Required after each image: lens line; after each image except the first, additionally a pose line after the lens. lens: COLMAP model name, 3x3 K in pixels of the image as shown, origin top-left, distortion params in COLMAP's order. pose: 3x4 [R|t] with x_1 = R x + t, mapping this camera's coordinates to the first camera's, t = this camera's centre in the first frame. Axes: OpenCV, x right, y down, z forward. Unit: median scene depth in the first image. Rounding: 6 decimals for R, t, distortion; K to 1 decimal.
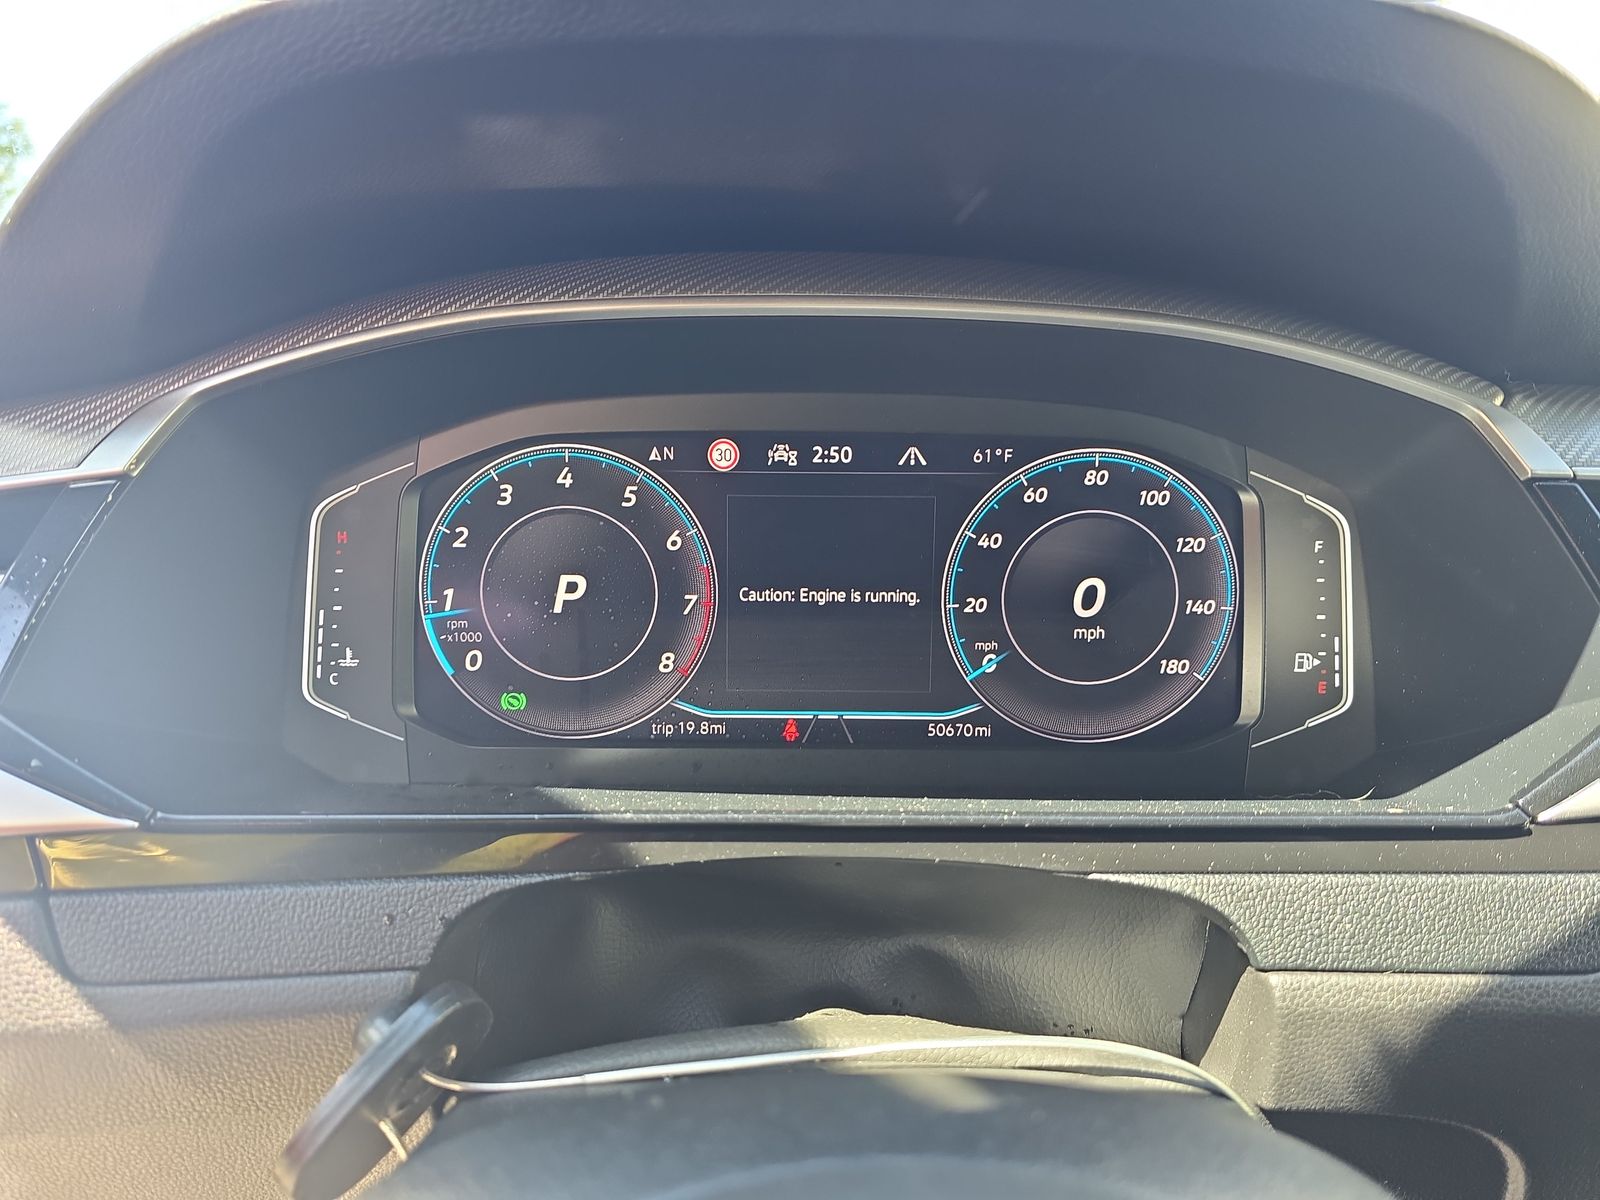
lens RADIAL K [[1068.5, 0, 802.0], [0, 1068.5, 598.8], [0, 0, 1]] dist [0.006548, -0.003119]
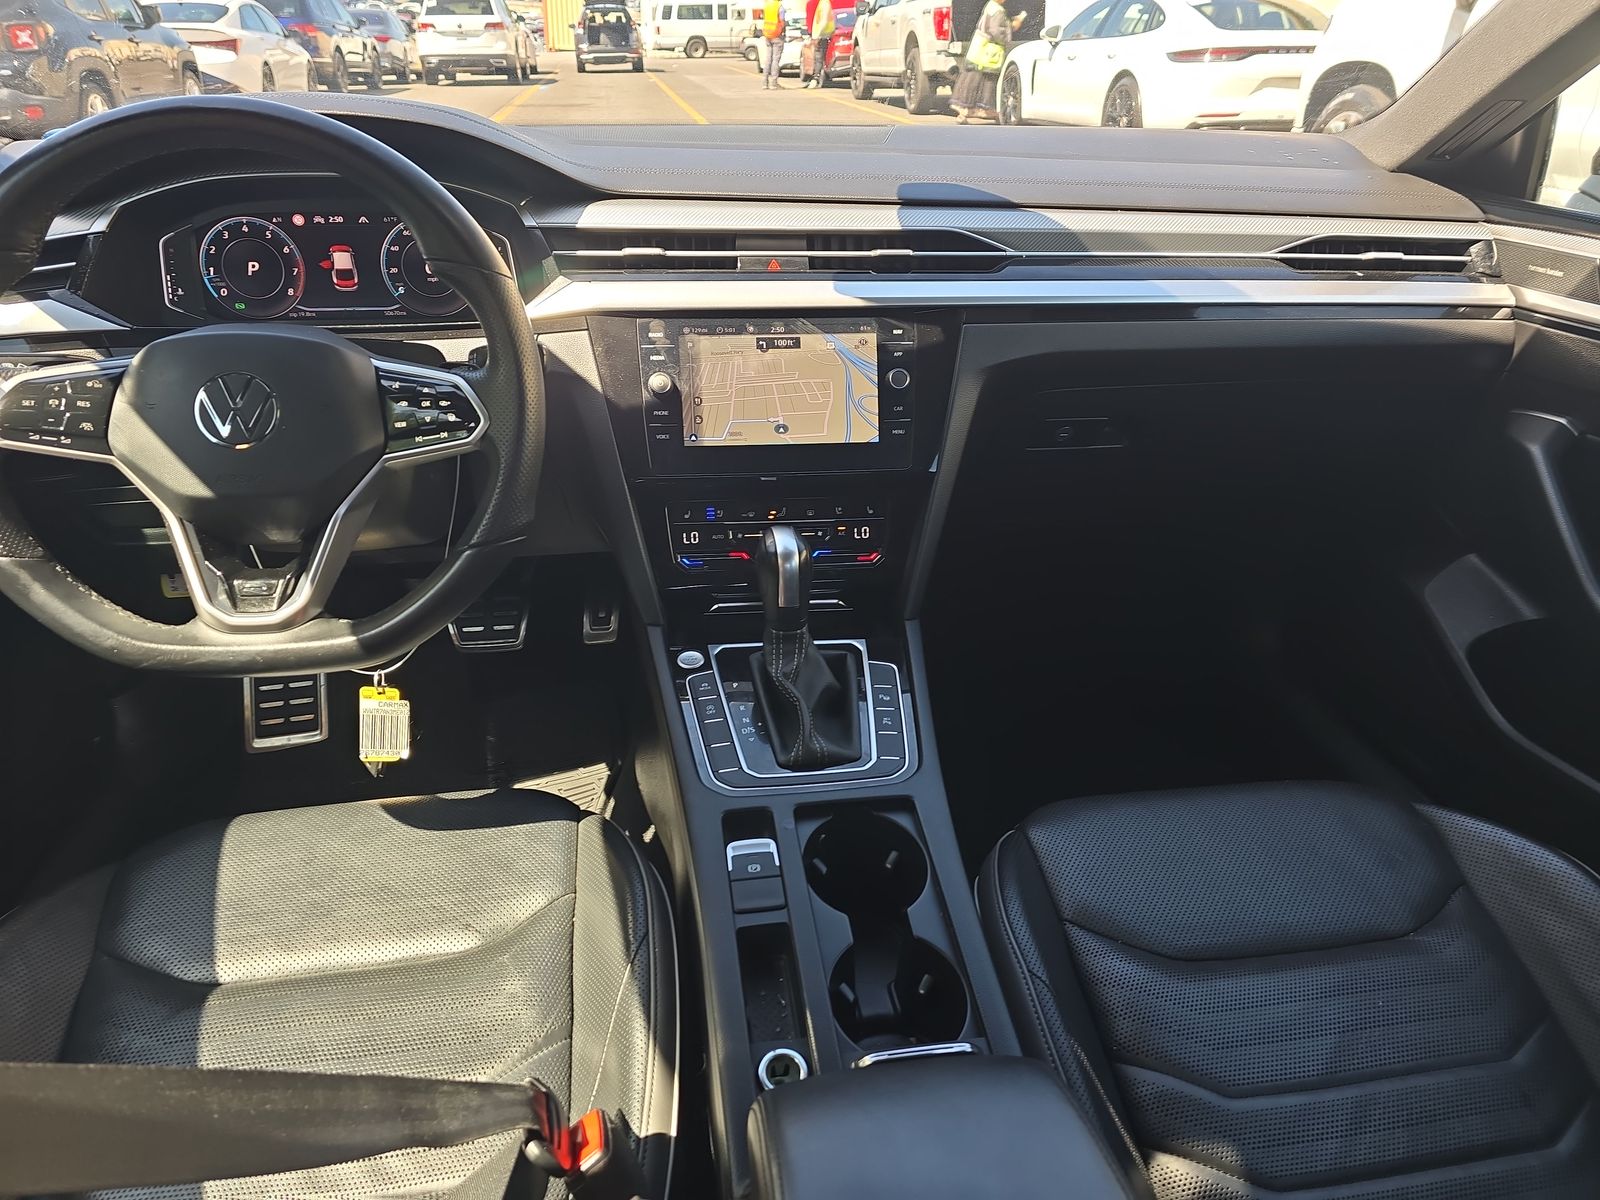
lens RADIAL K [[1068.5, 0, 797.5], [0, 1068.5, 604.9], [0, 0, 1]] dist [0.006548, -0.003119]
pose [[0.990432, -0.058801, 0.124844, 0.893512], [0.024966, 0.966097, 0.256969, 0.178333], [-0.135721, -0.251393, 0.958322, -2.409185]]
